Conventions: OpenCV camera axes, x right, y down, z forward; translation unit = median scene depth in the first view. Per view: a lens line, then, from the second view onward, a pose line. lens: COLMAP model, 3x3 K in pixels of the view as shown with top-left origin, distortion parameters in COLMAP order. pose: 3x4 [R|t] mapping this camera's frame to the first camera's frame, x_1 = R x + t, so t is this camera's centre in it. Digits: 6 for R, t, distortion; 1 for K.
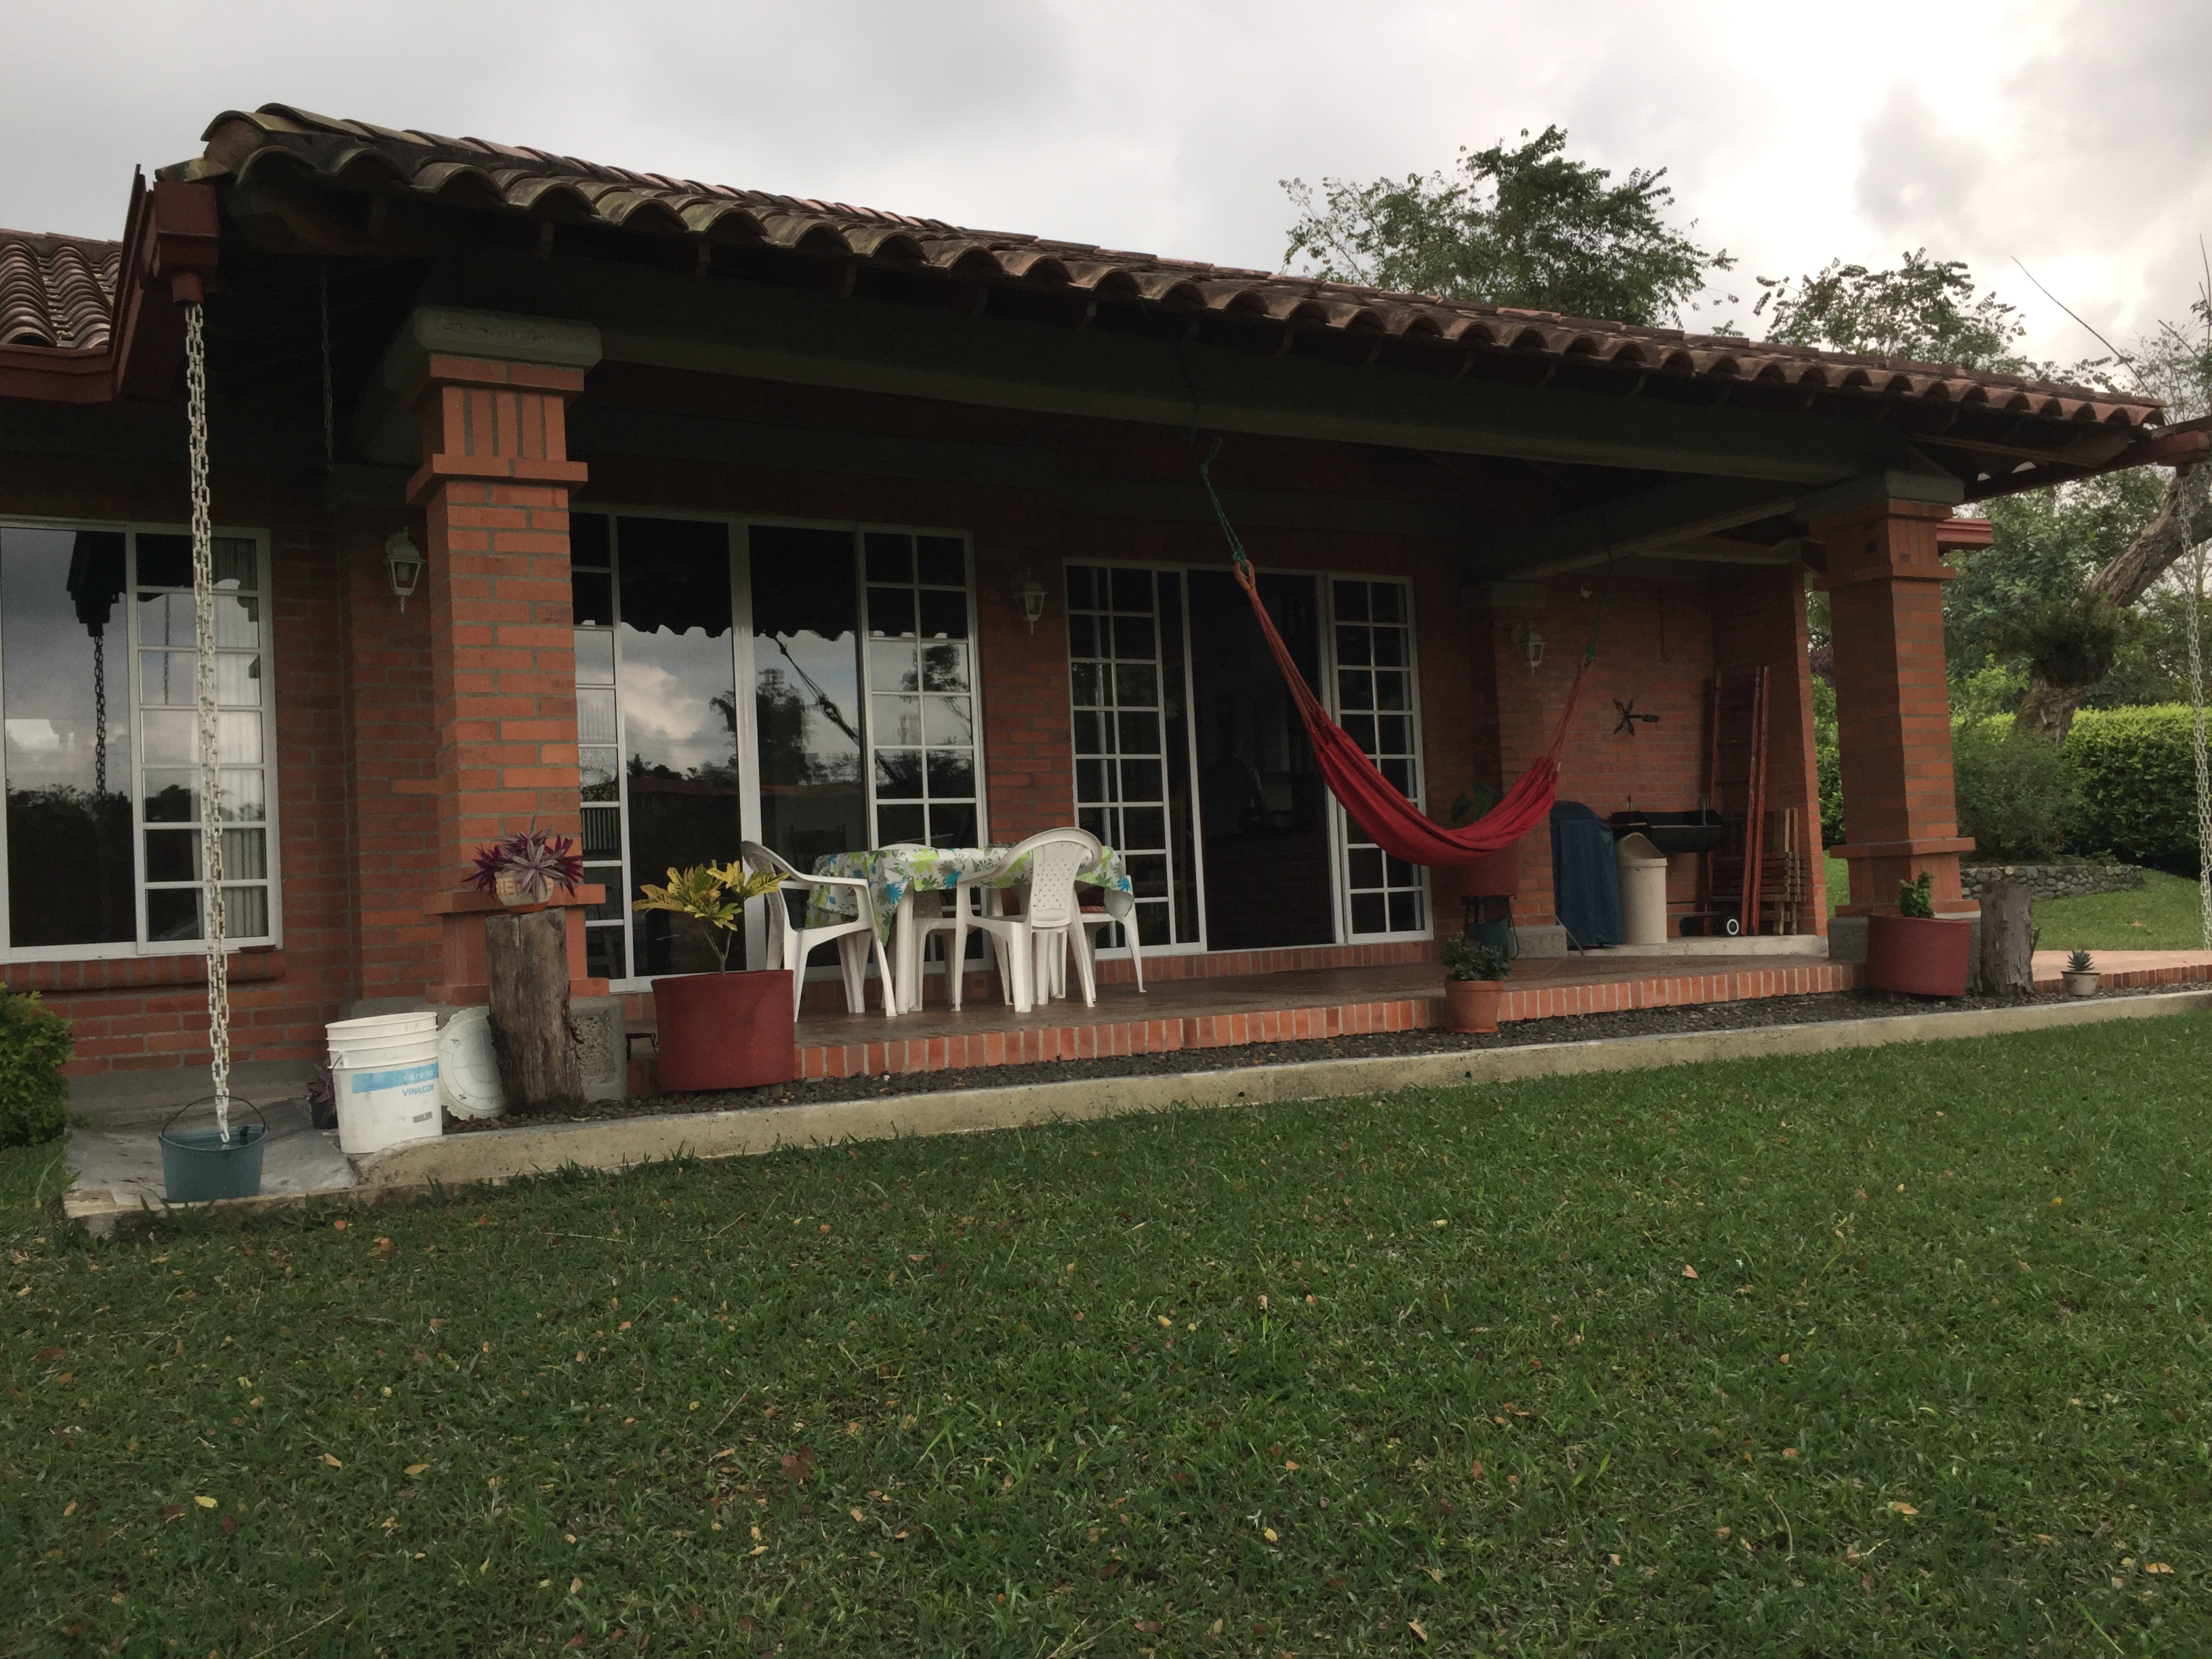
lens RADIAL K [[1906.5, 0, 1099.8], [0, 1906.5, 836.2], [0, 0, 1]] dist [0.083640, -0.116503]
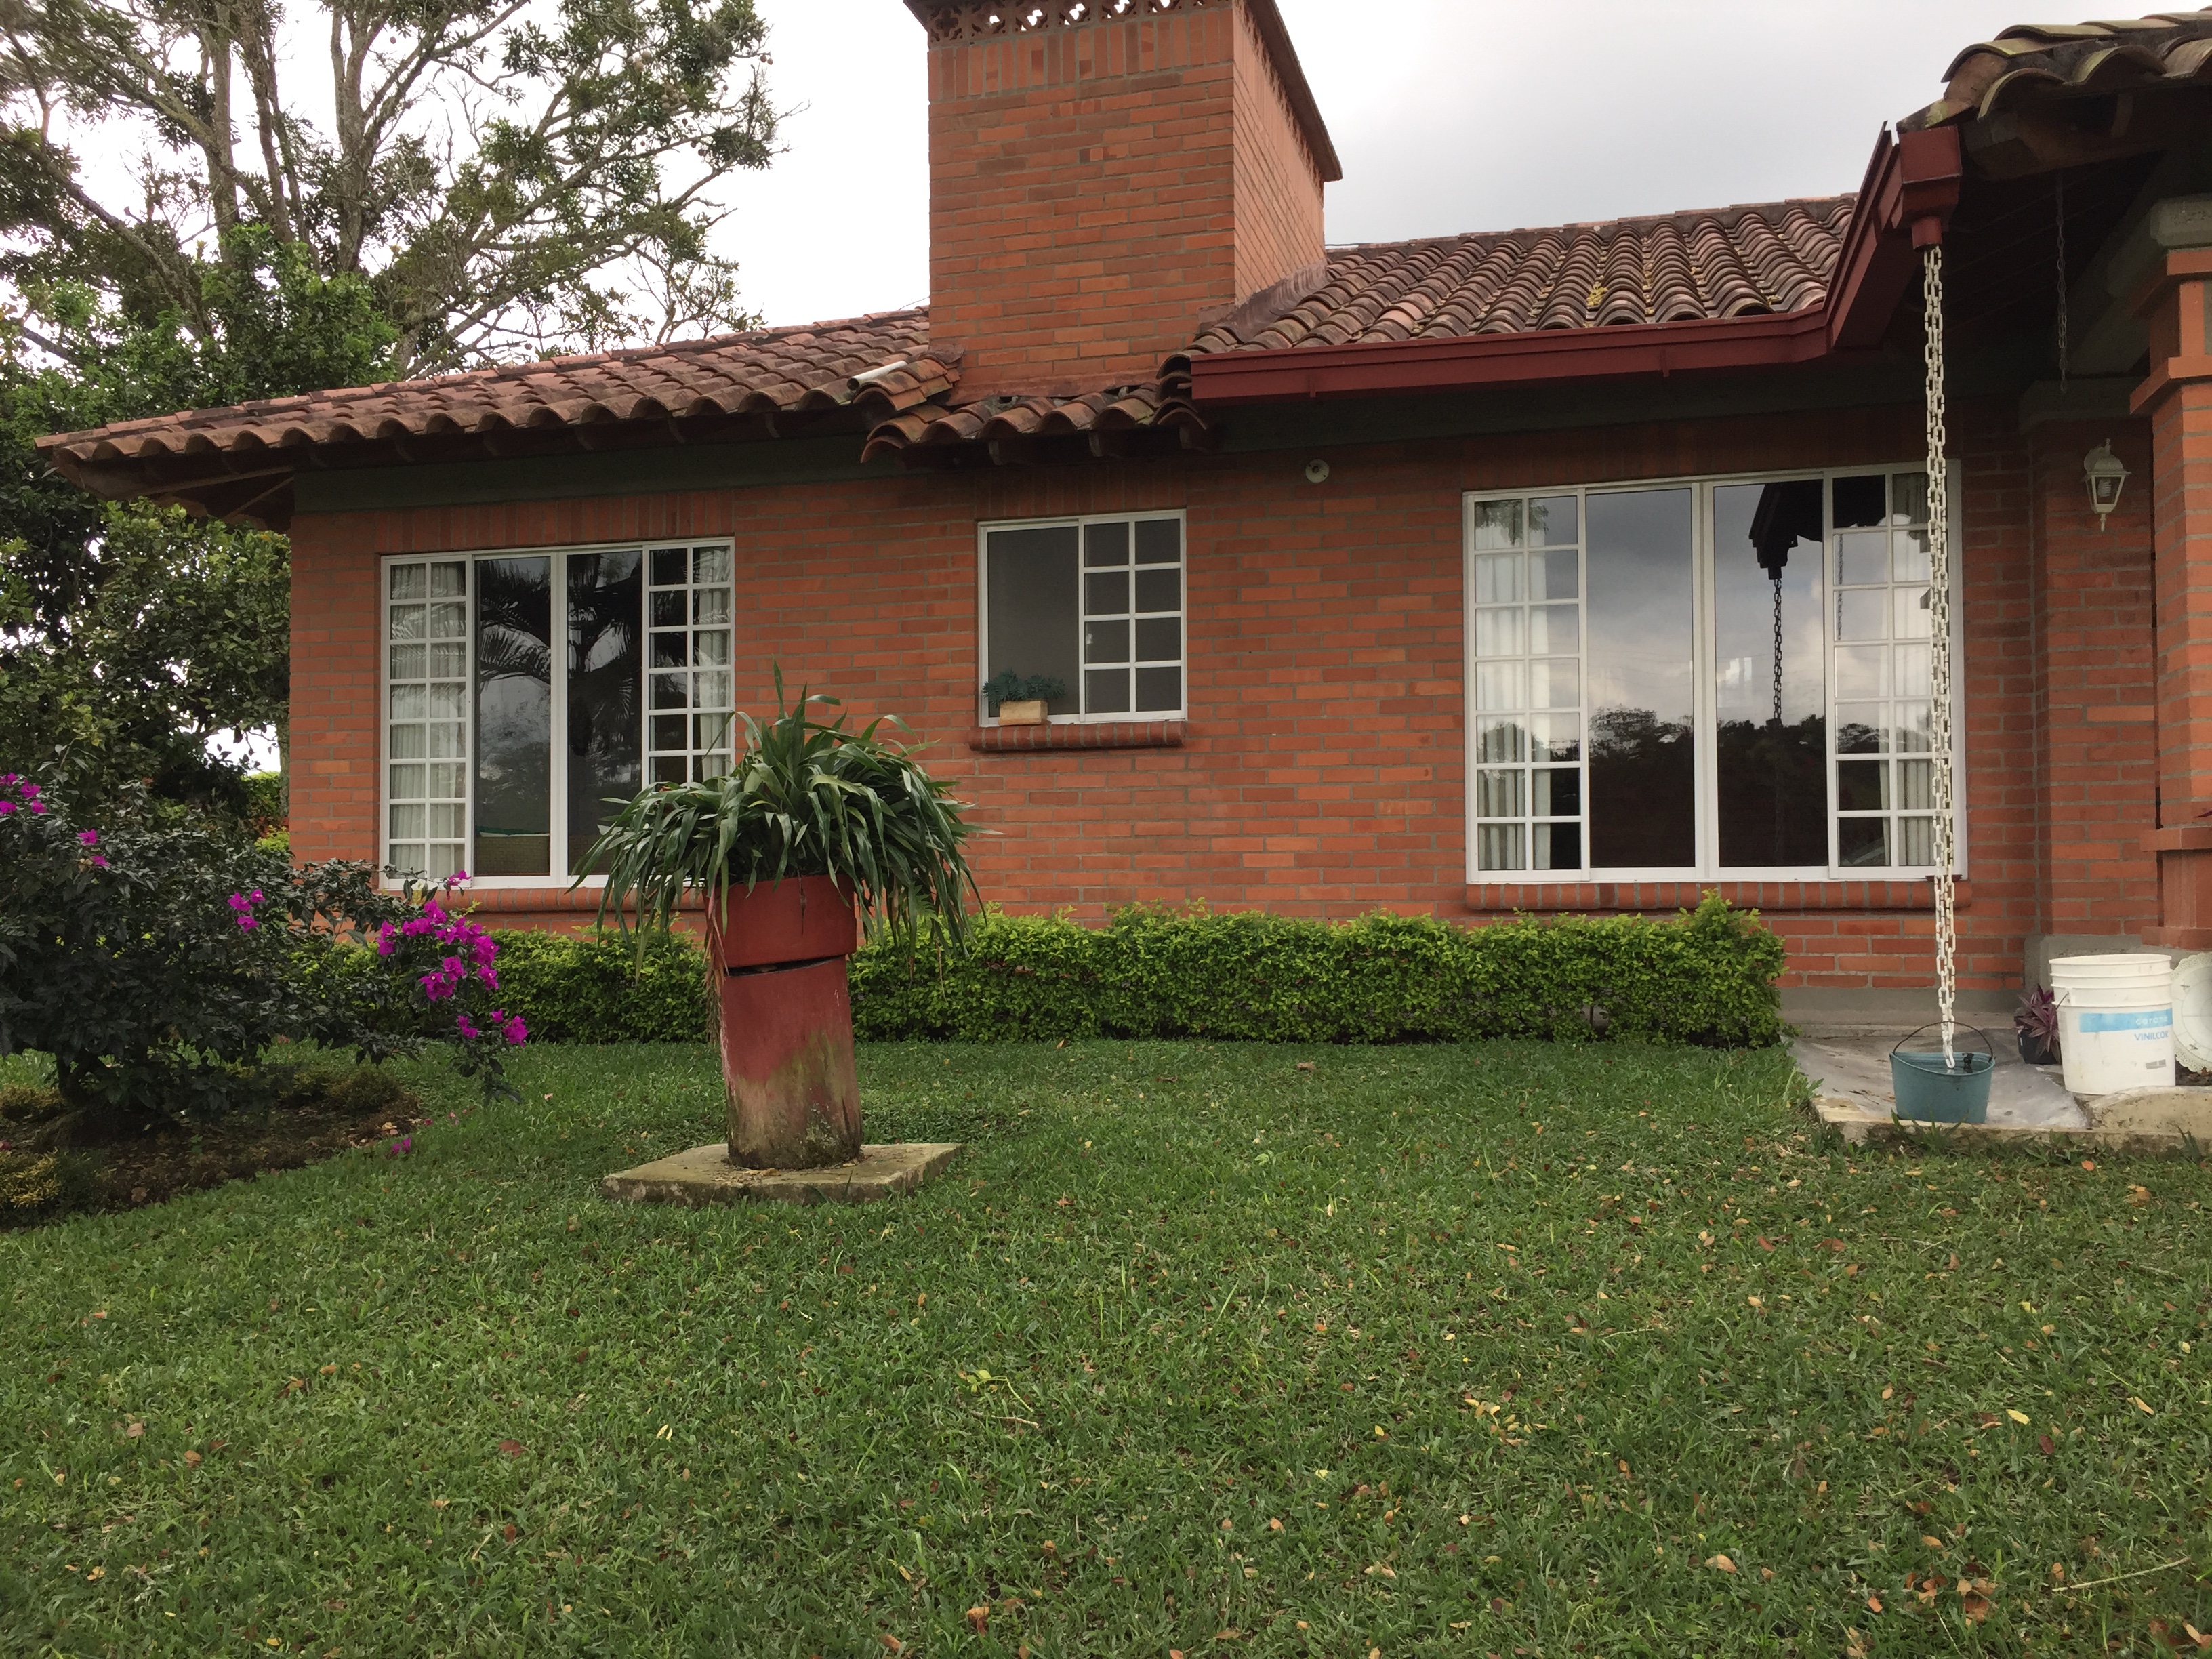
lens RADIAL K [[1906.5, 0, 1099.8], [0, 1906.5, 836.2], [0, 0, 1]] dist [0.083640, -0.116503]
pose [[0.705823, 0.024331, -0.707970, -0.041804], [0.002916, 0.999302, 0.037250, -0.003199], [0.708382, -0.028356, 0.705259, -0.034886]]
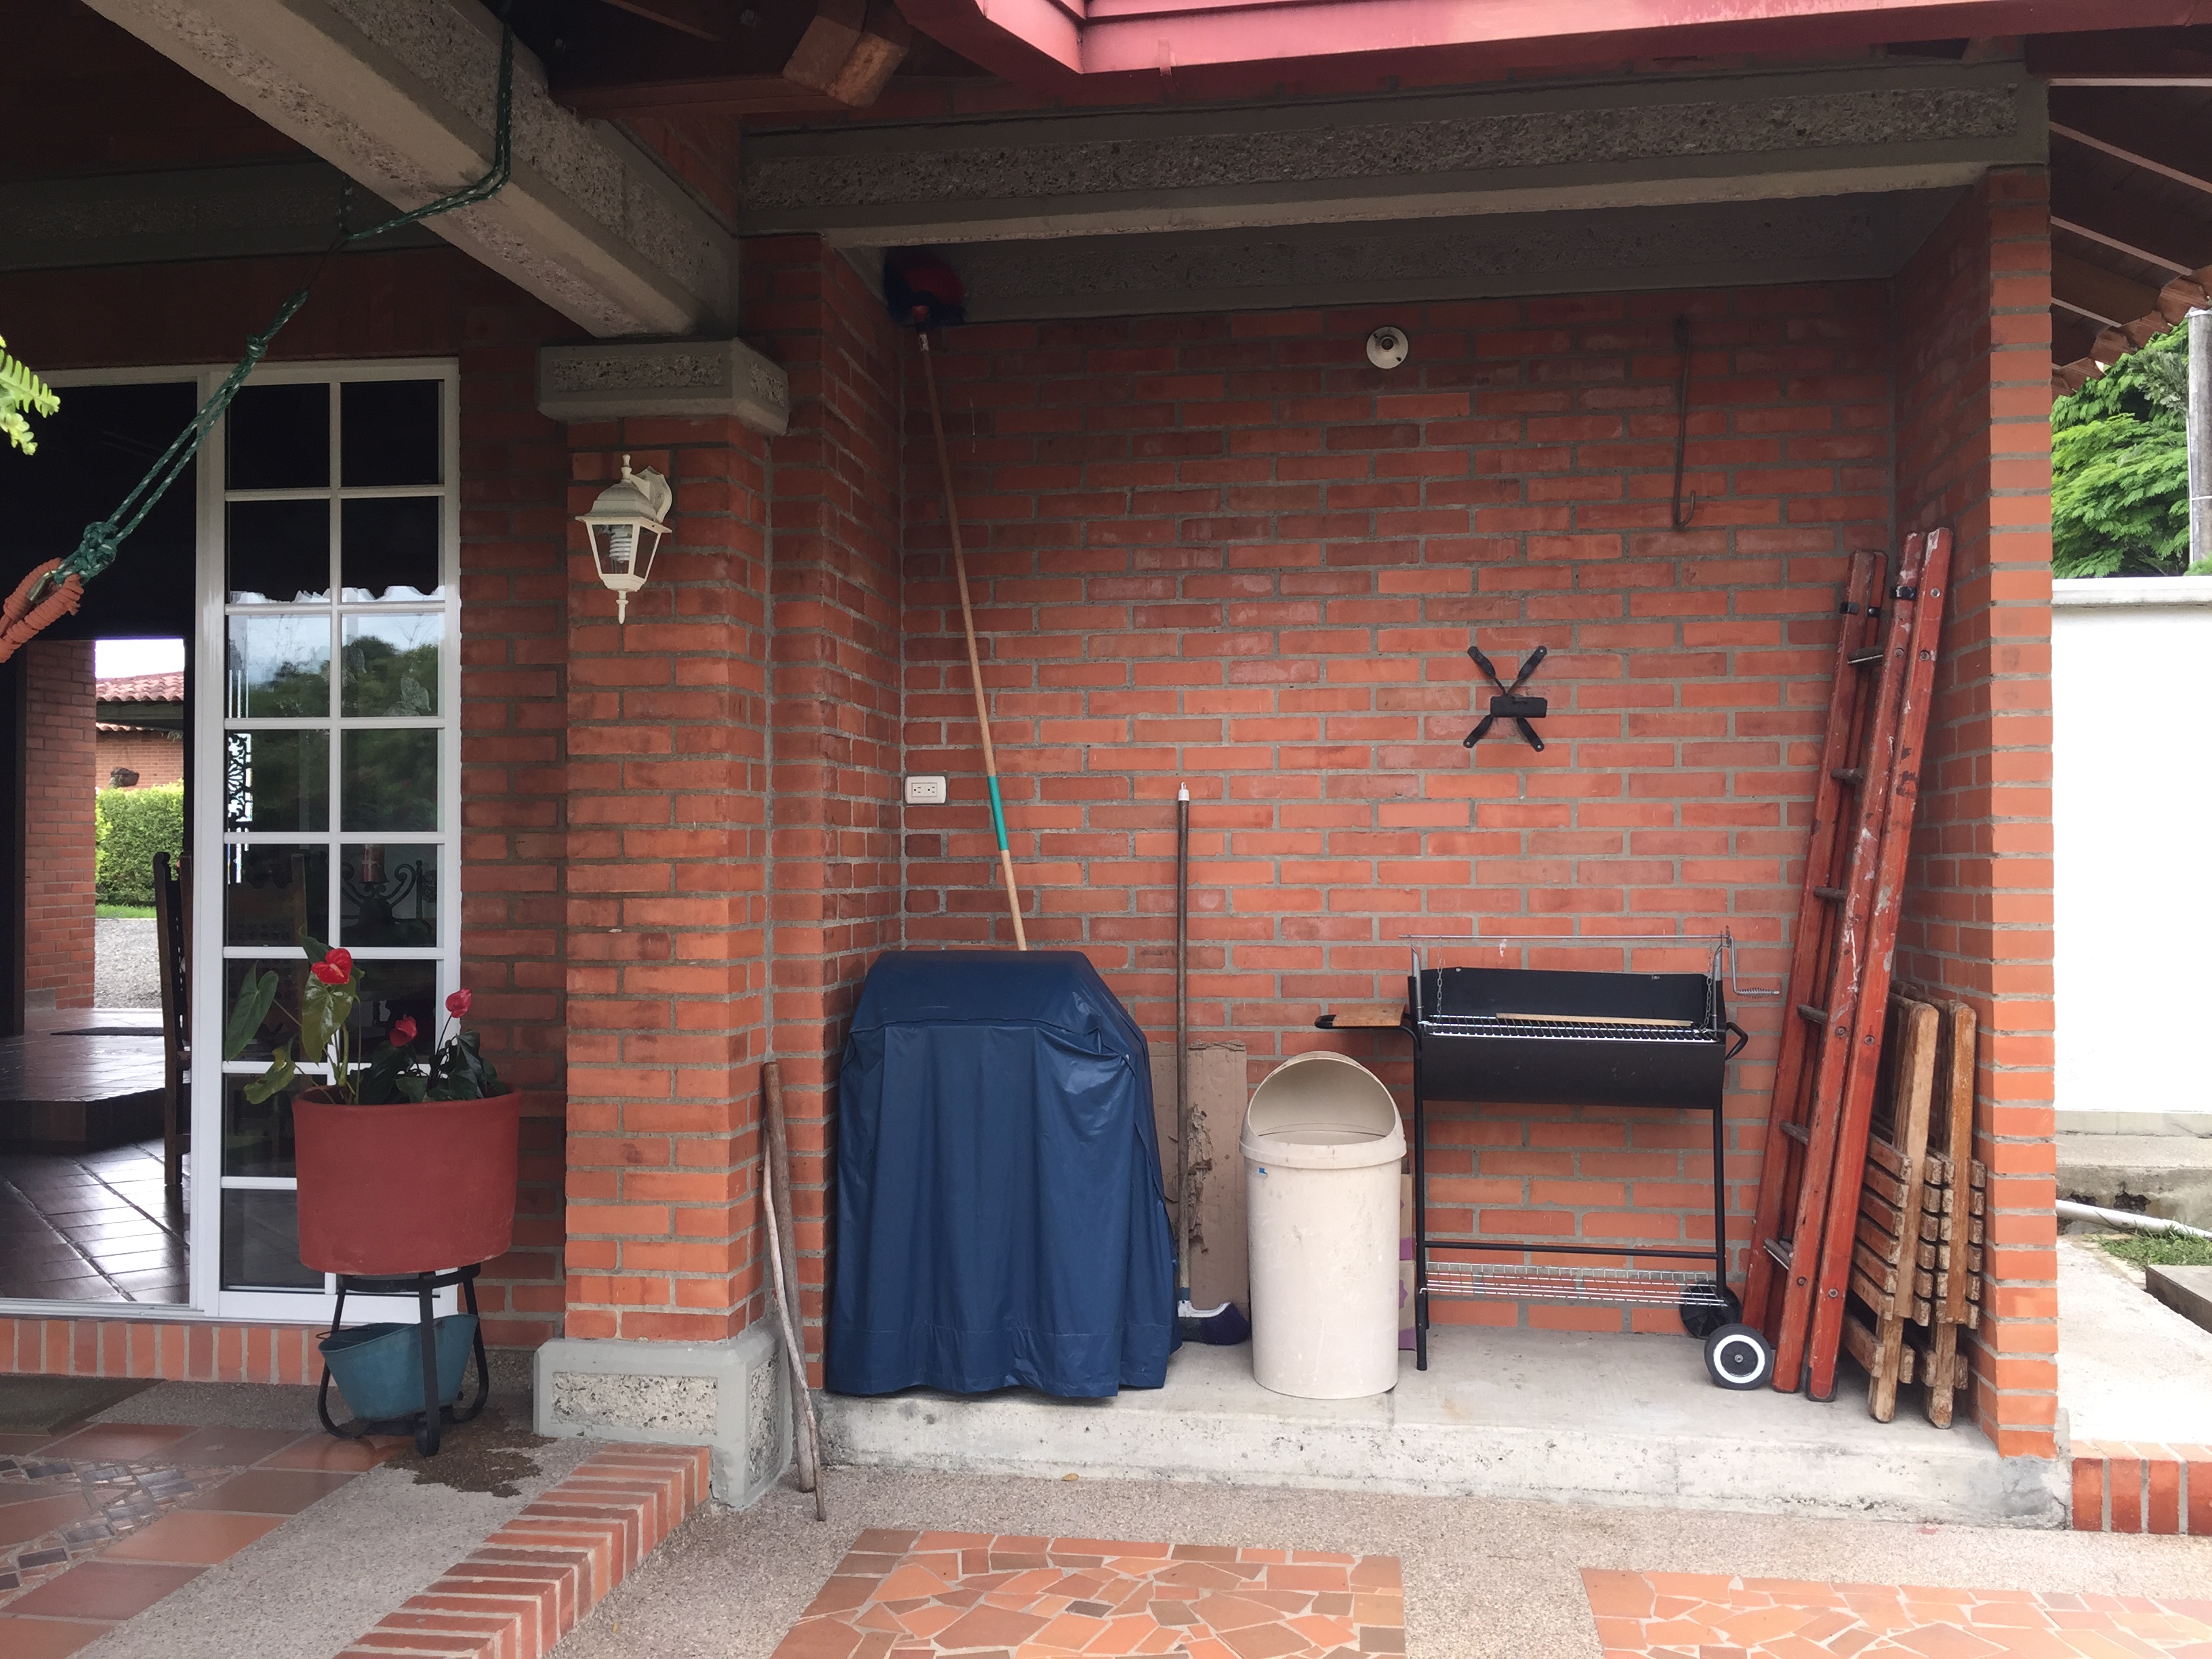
lens RADIAL K [[1906.5, 0, 1099.8], [0, 1906.5, 836.2], [0, 0, 1]] dist [0.083640, -0.116503]
pose [[0.780544, 0.047834, -0.623268, 0.994412], [-0.011174, 0.997976, 0.062599, -0.133110], [0.625001, -0.041897, 0.779499, 1.546918]]
